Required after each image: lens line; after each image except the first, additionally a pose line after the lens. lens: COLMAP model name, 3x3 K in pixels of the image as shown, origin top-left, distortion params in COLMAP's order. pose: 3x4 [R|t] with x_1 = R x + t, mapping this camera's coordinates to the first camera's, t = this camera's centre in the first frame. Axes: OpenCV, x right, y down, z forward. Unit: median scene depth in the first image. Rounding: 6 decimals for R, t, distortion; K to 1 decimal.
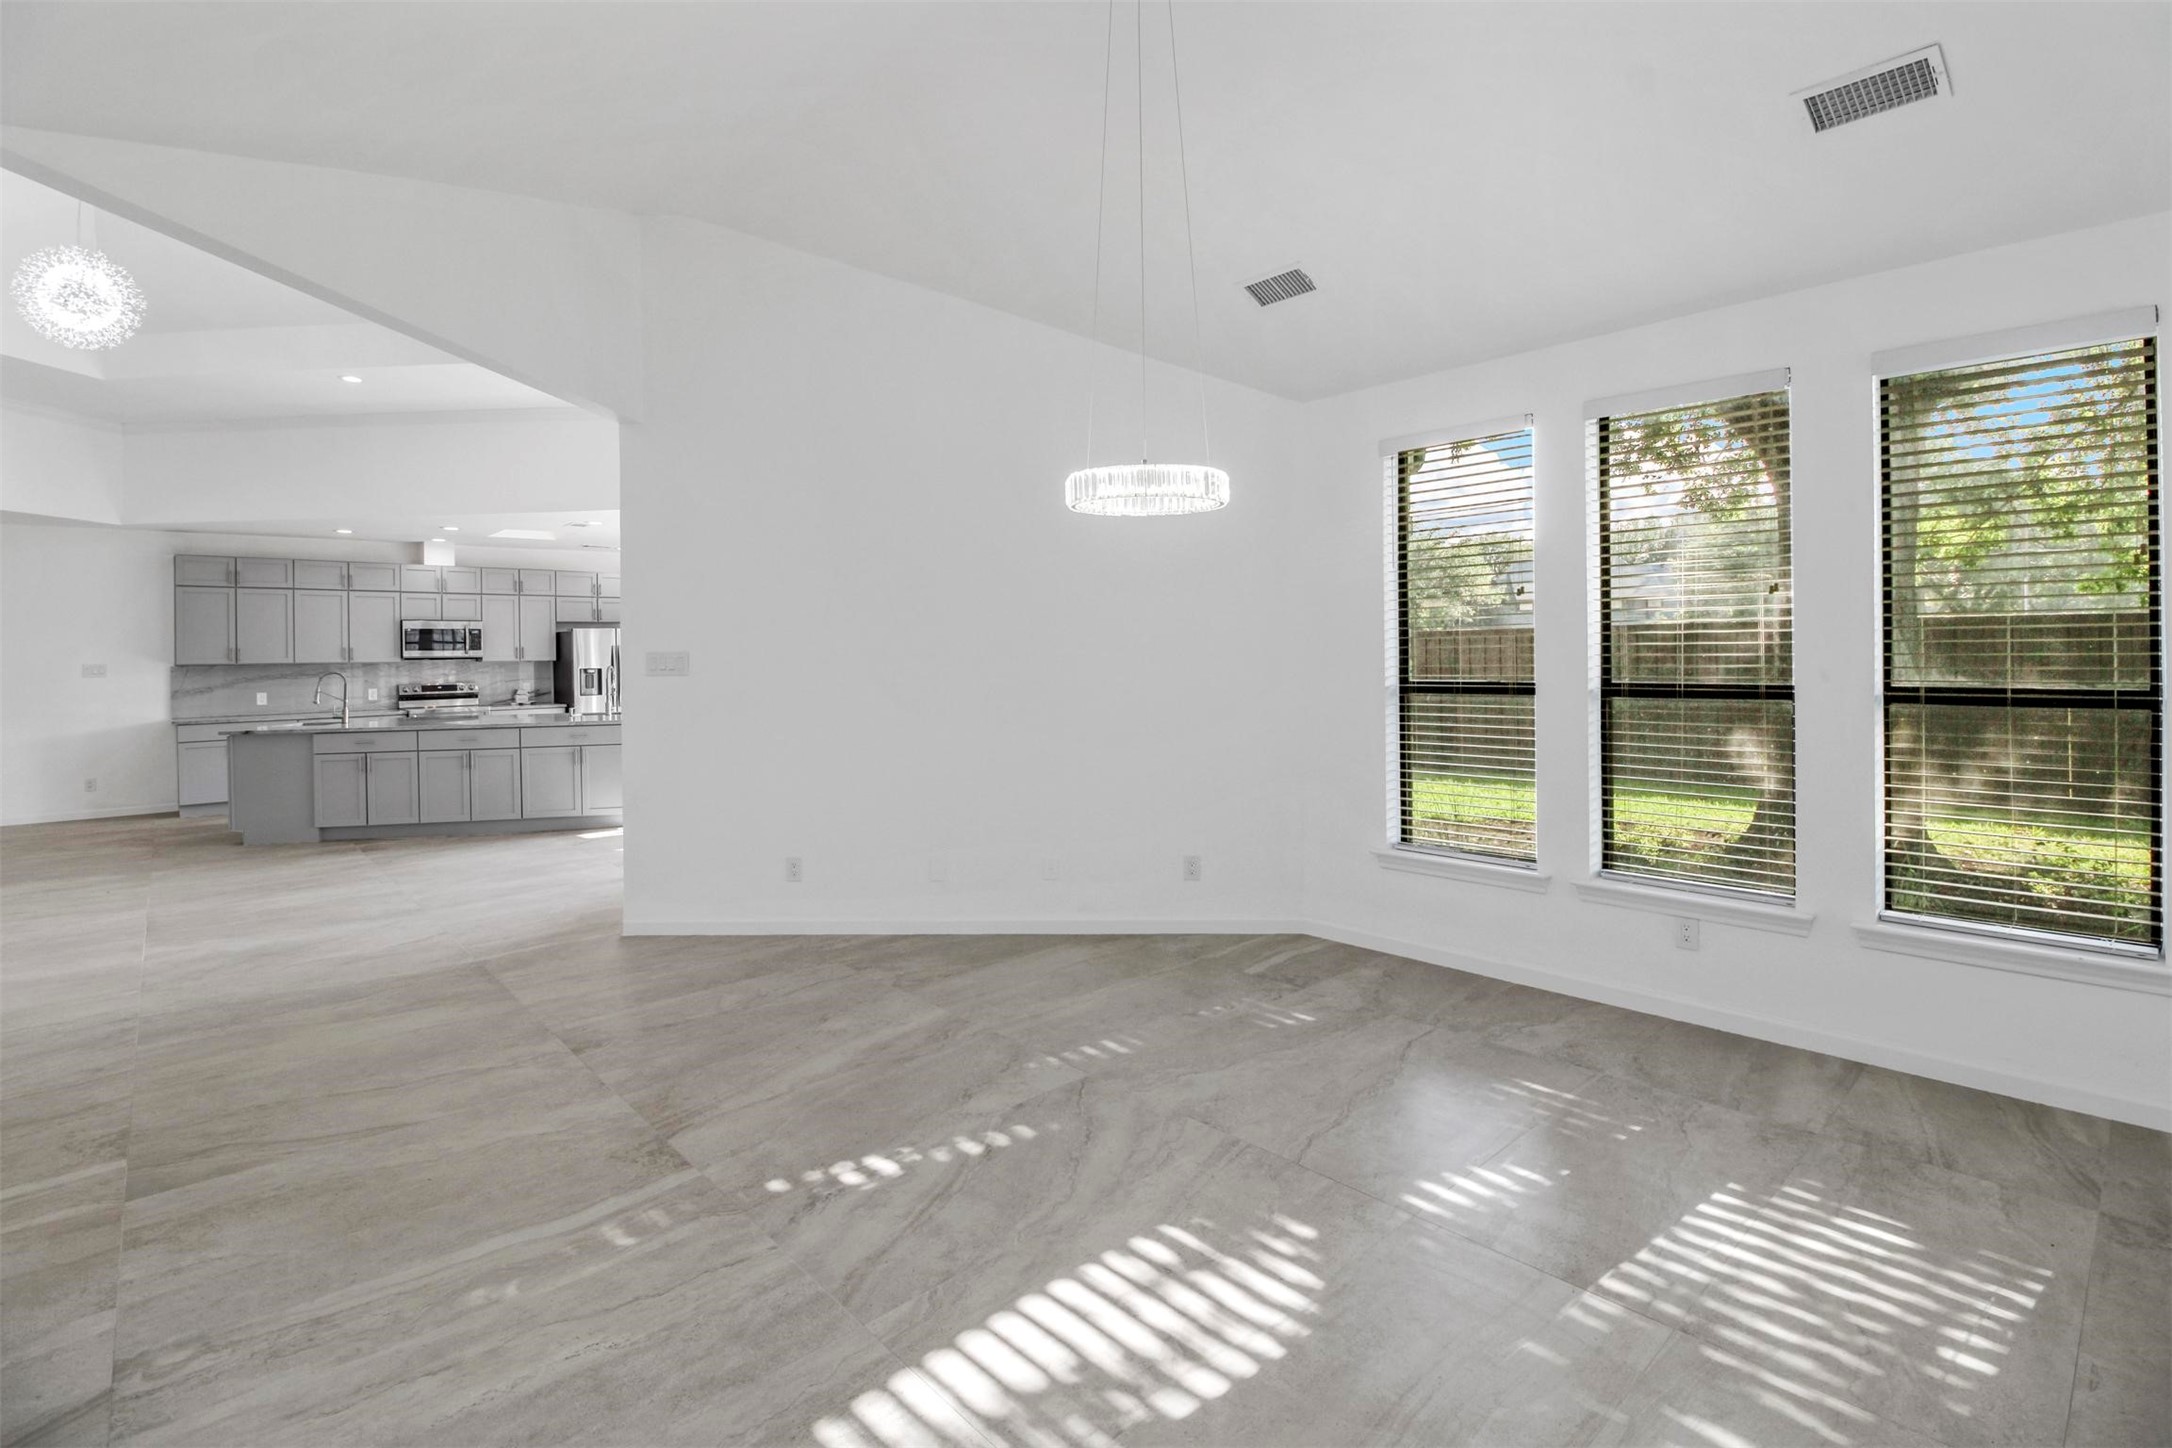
lens RADIAL K [[1025.5, 0, 1095.8], [0, 1025.5, 656.4], [0, 0, 1]] dist [0.002190, -0.011005]
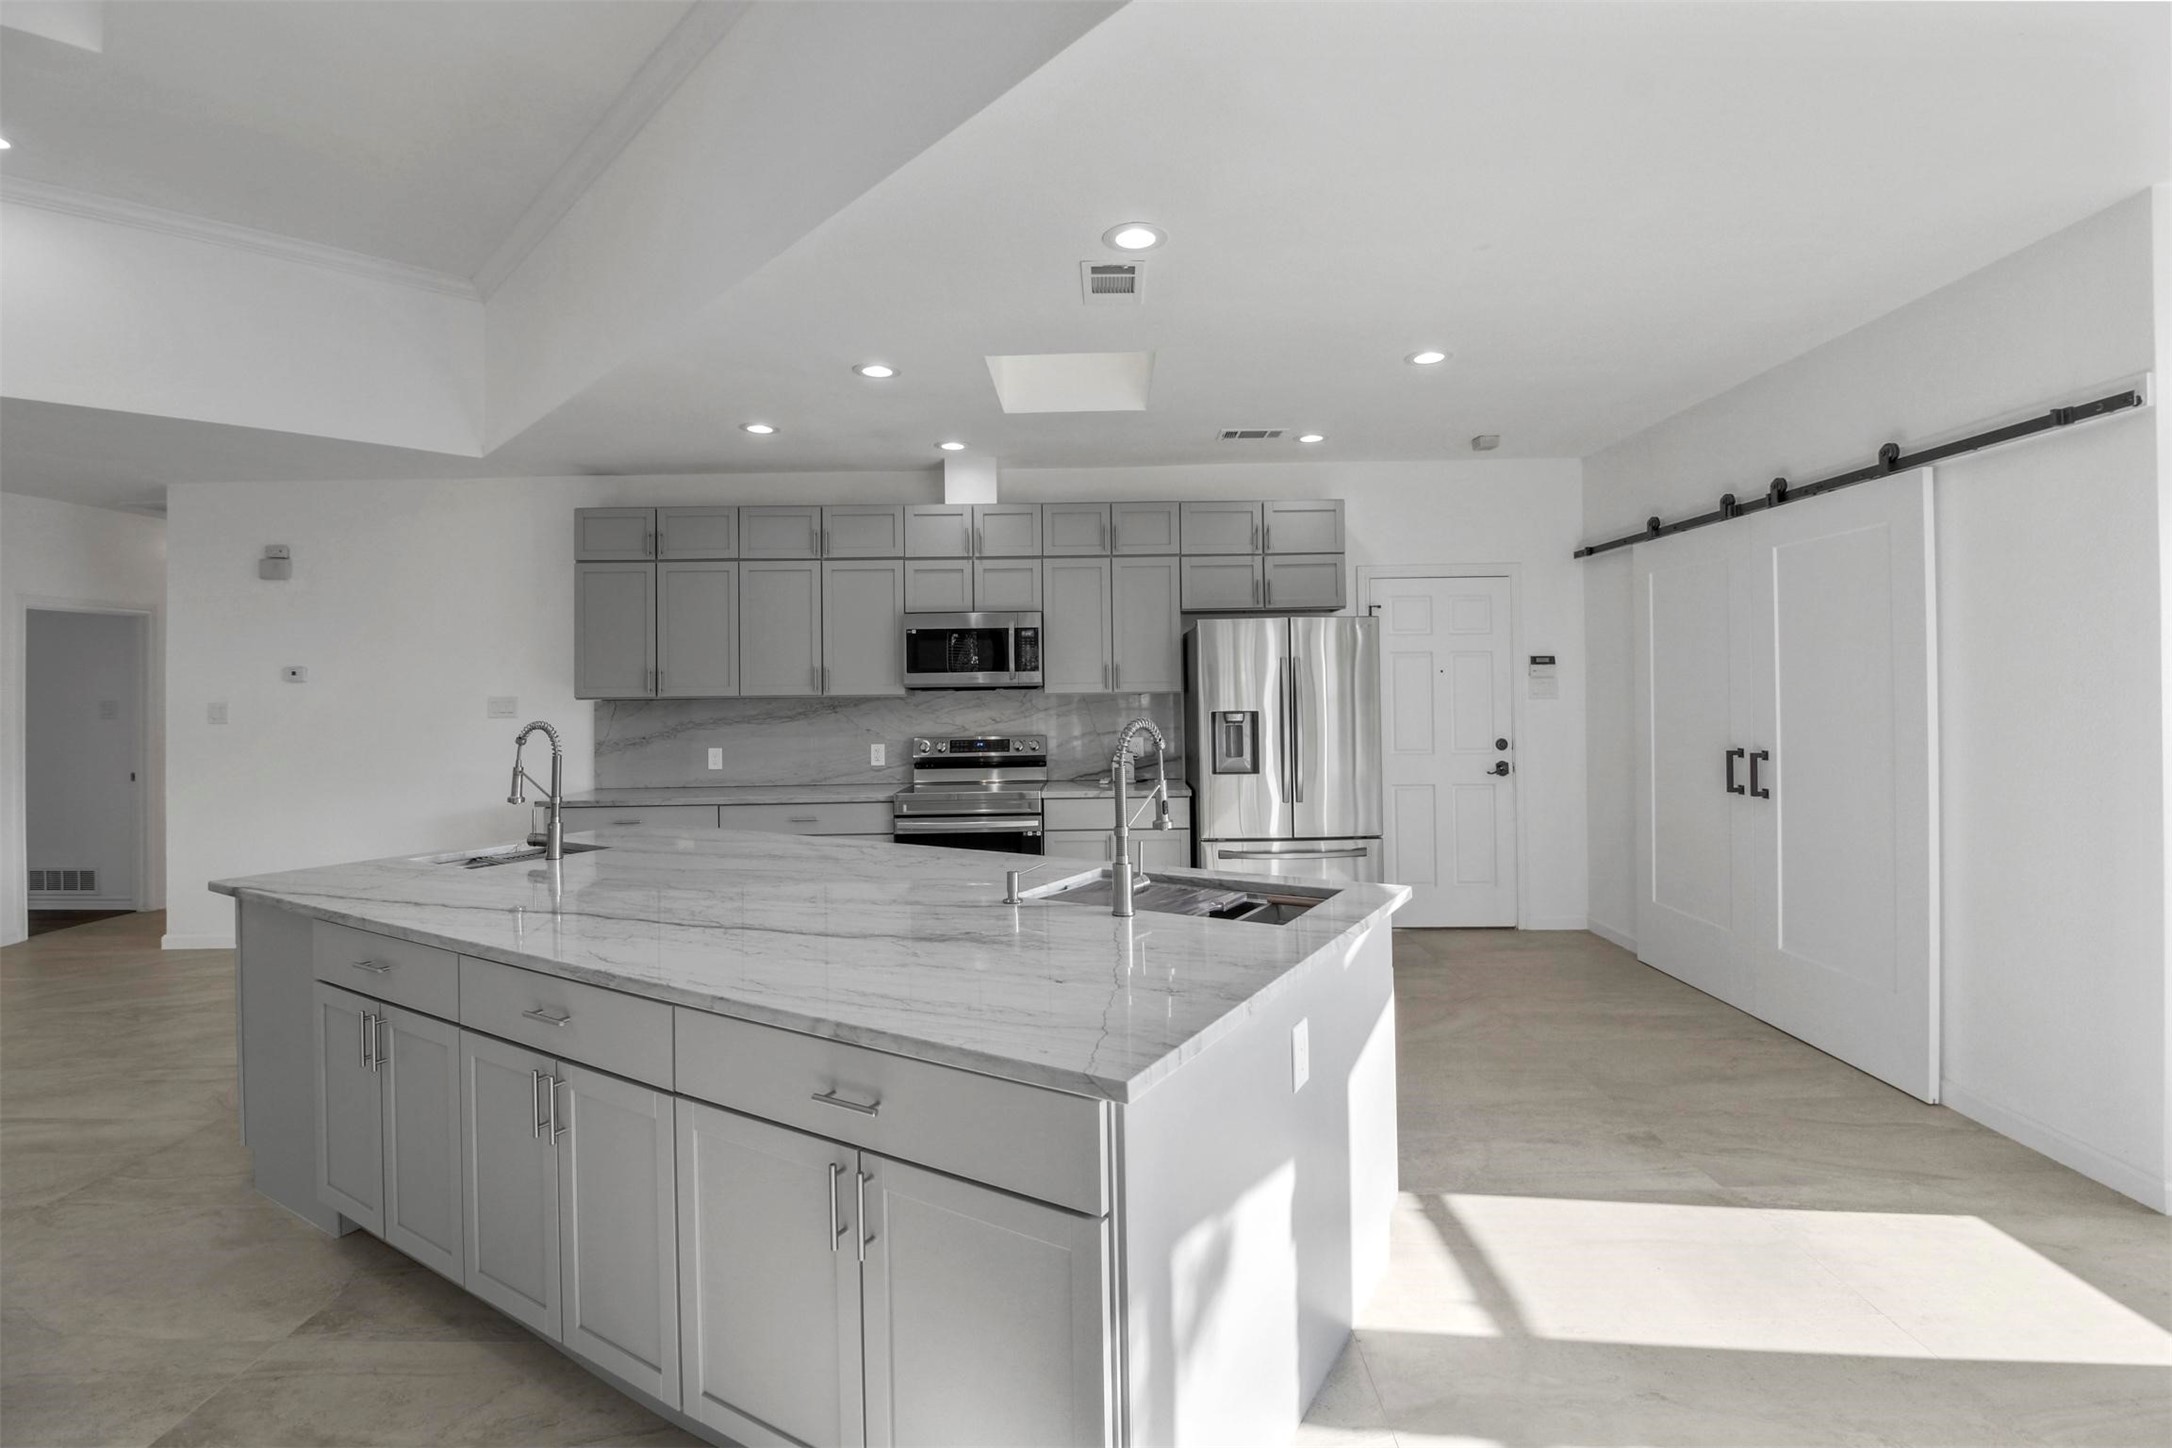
lens RADIAL K [[1003.2, 0, 1100.4], [0, 1003.2, 681.3], [0, 0, 1]] dist [-0.001235, -0.010939]
pose [[0.739308, -0.002323, -0.673363, -0.661344], [0.001259, 0.999997, -0.002068, -0.000721], [0.673366, 0.000682, 0.739309, 1.722044]]
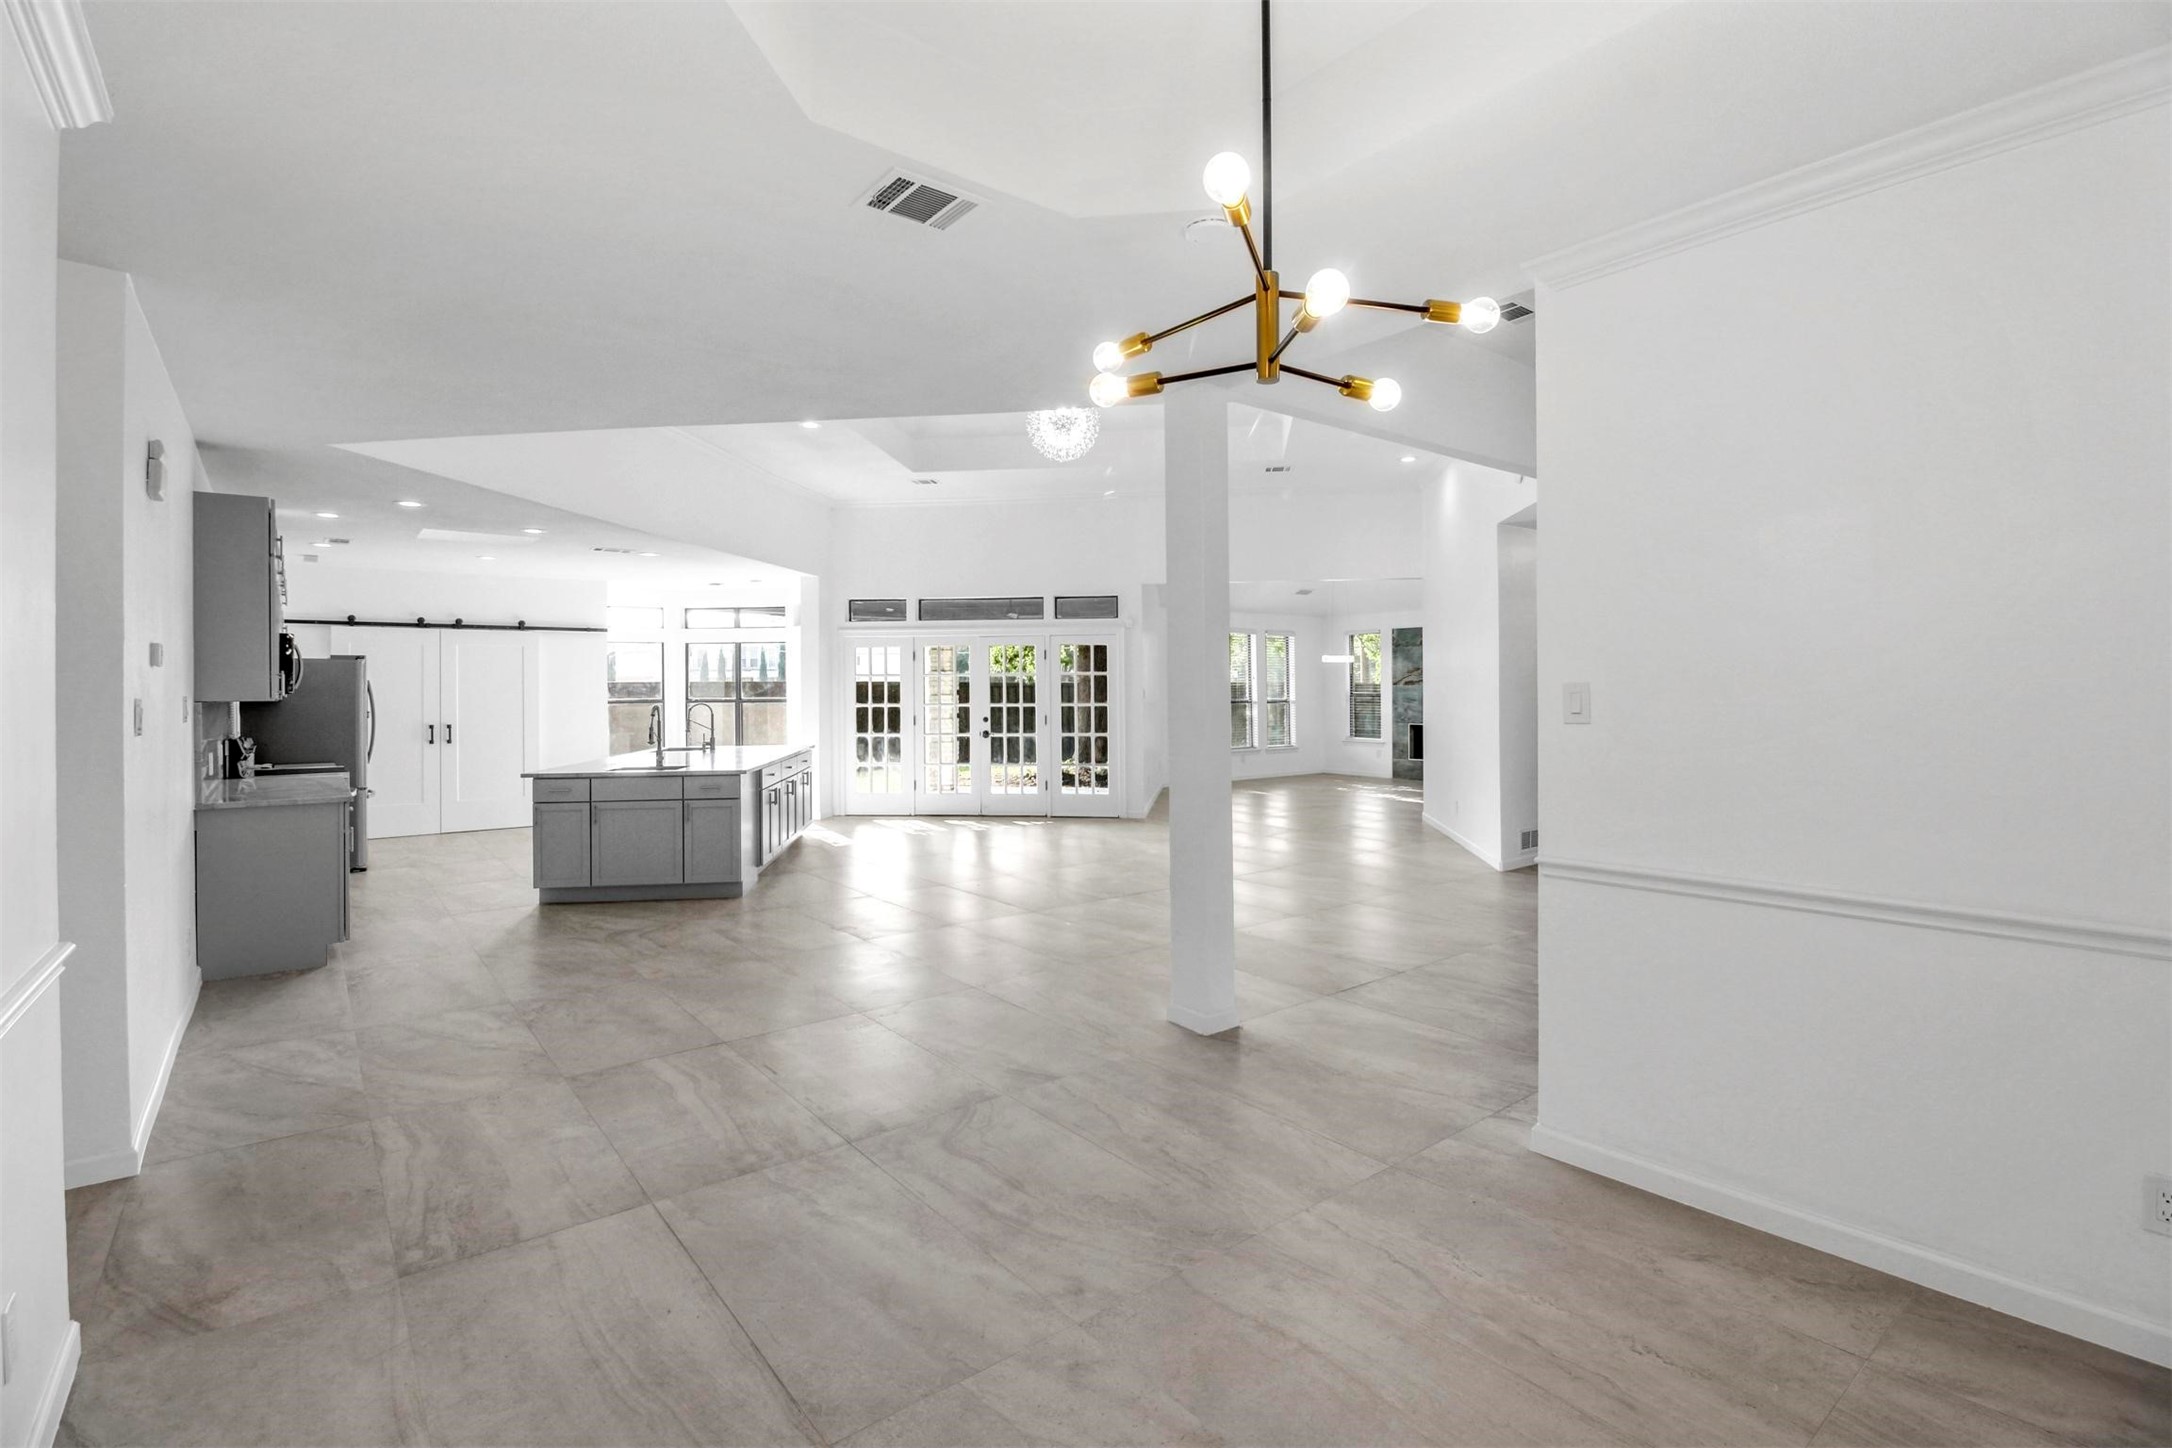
lens RADIAL K [[1012.4, 0, 1102.7], [0, 1012.4, 688.7], [0, 0, 1]] dist [0.001326, -0.011514]
pose [[0.059556, 0.016358, 0.998091, -3.129541], [0.012508, 0.999775, -0.017132, 0.038763], [-0.998147, 0.013504, 0.059338, 1.148054]]
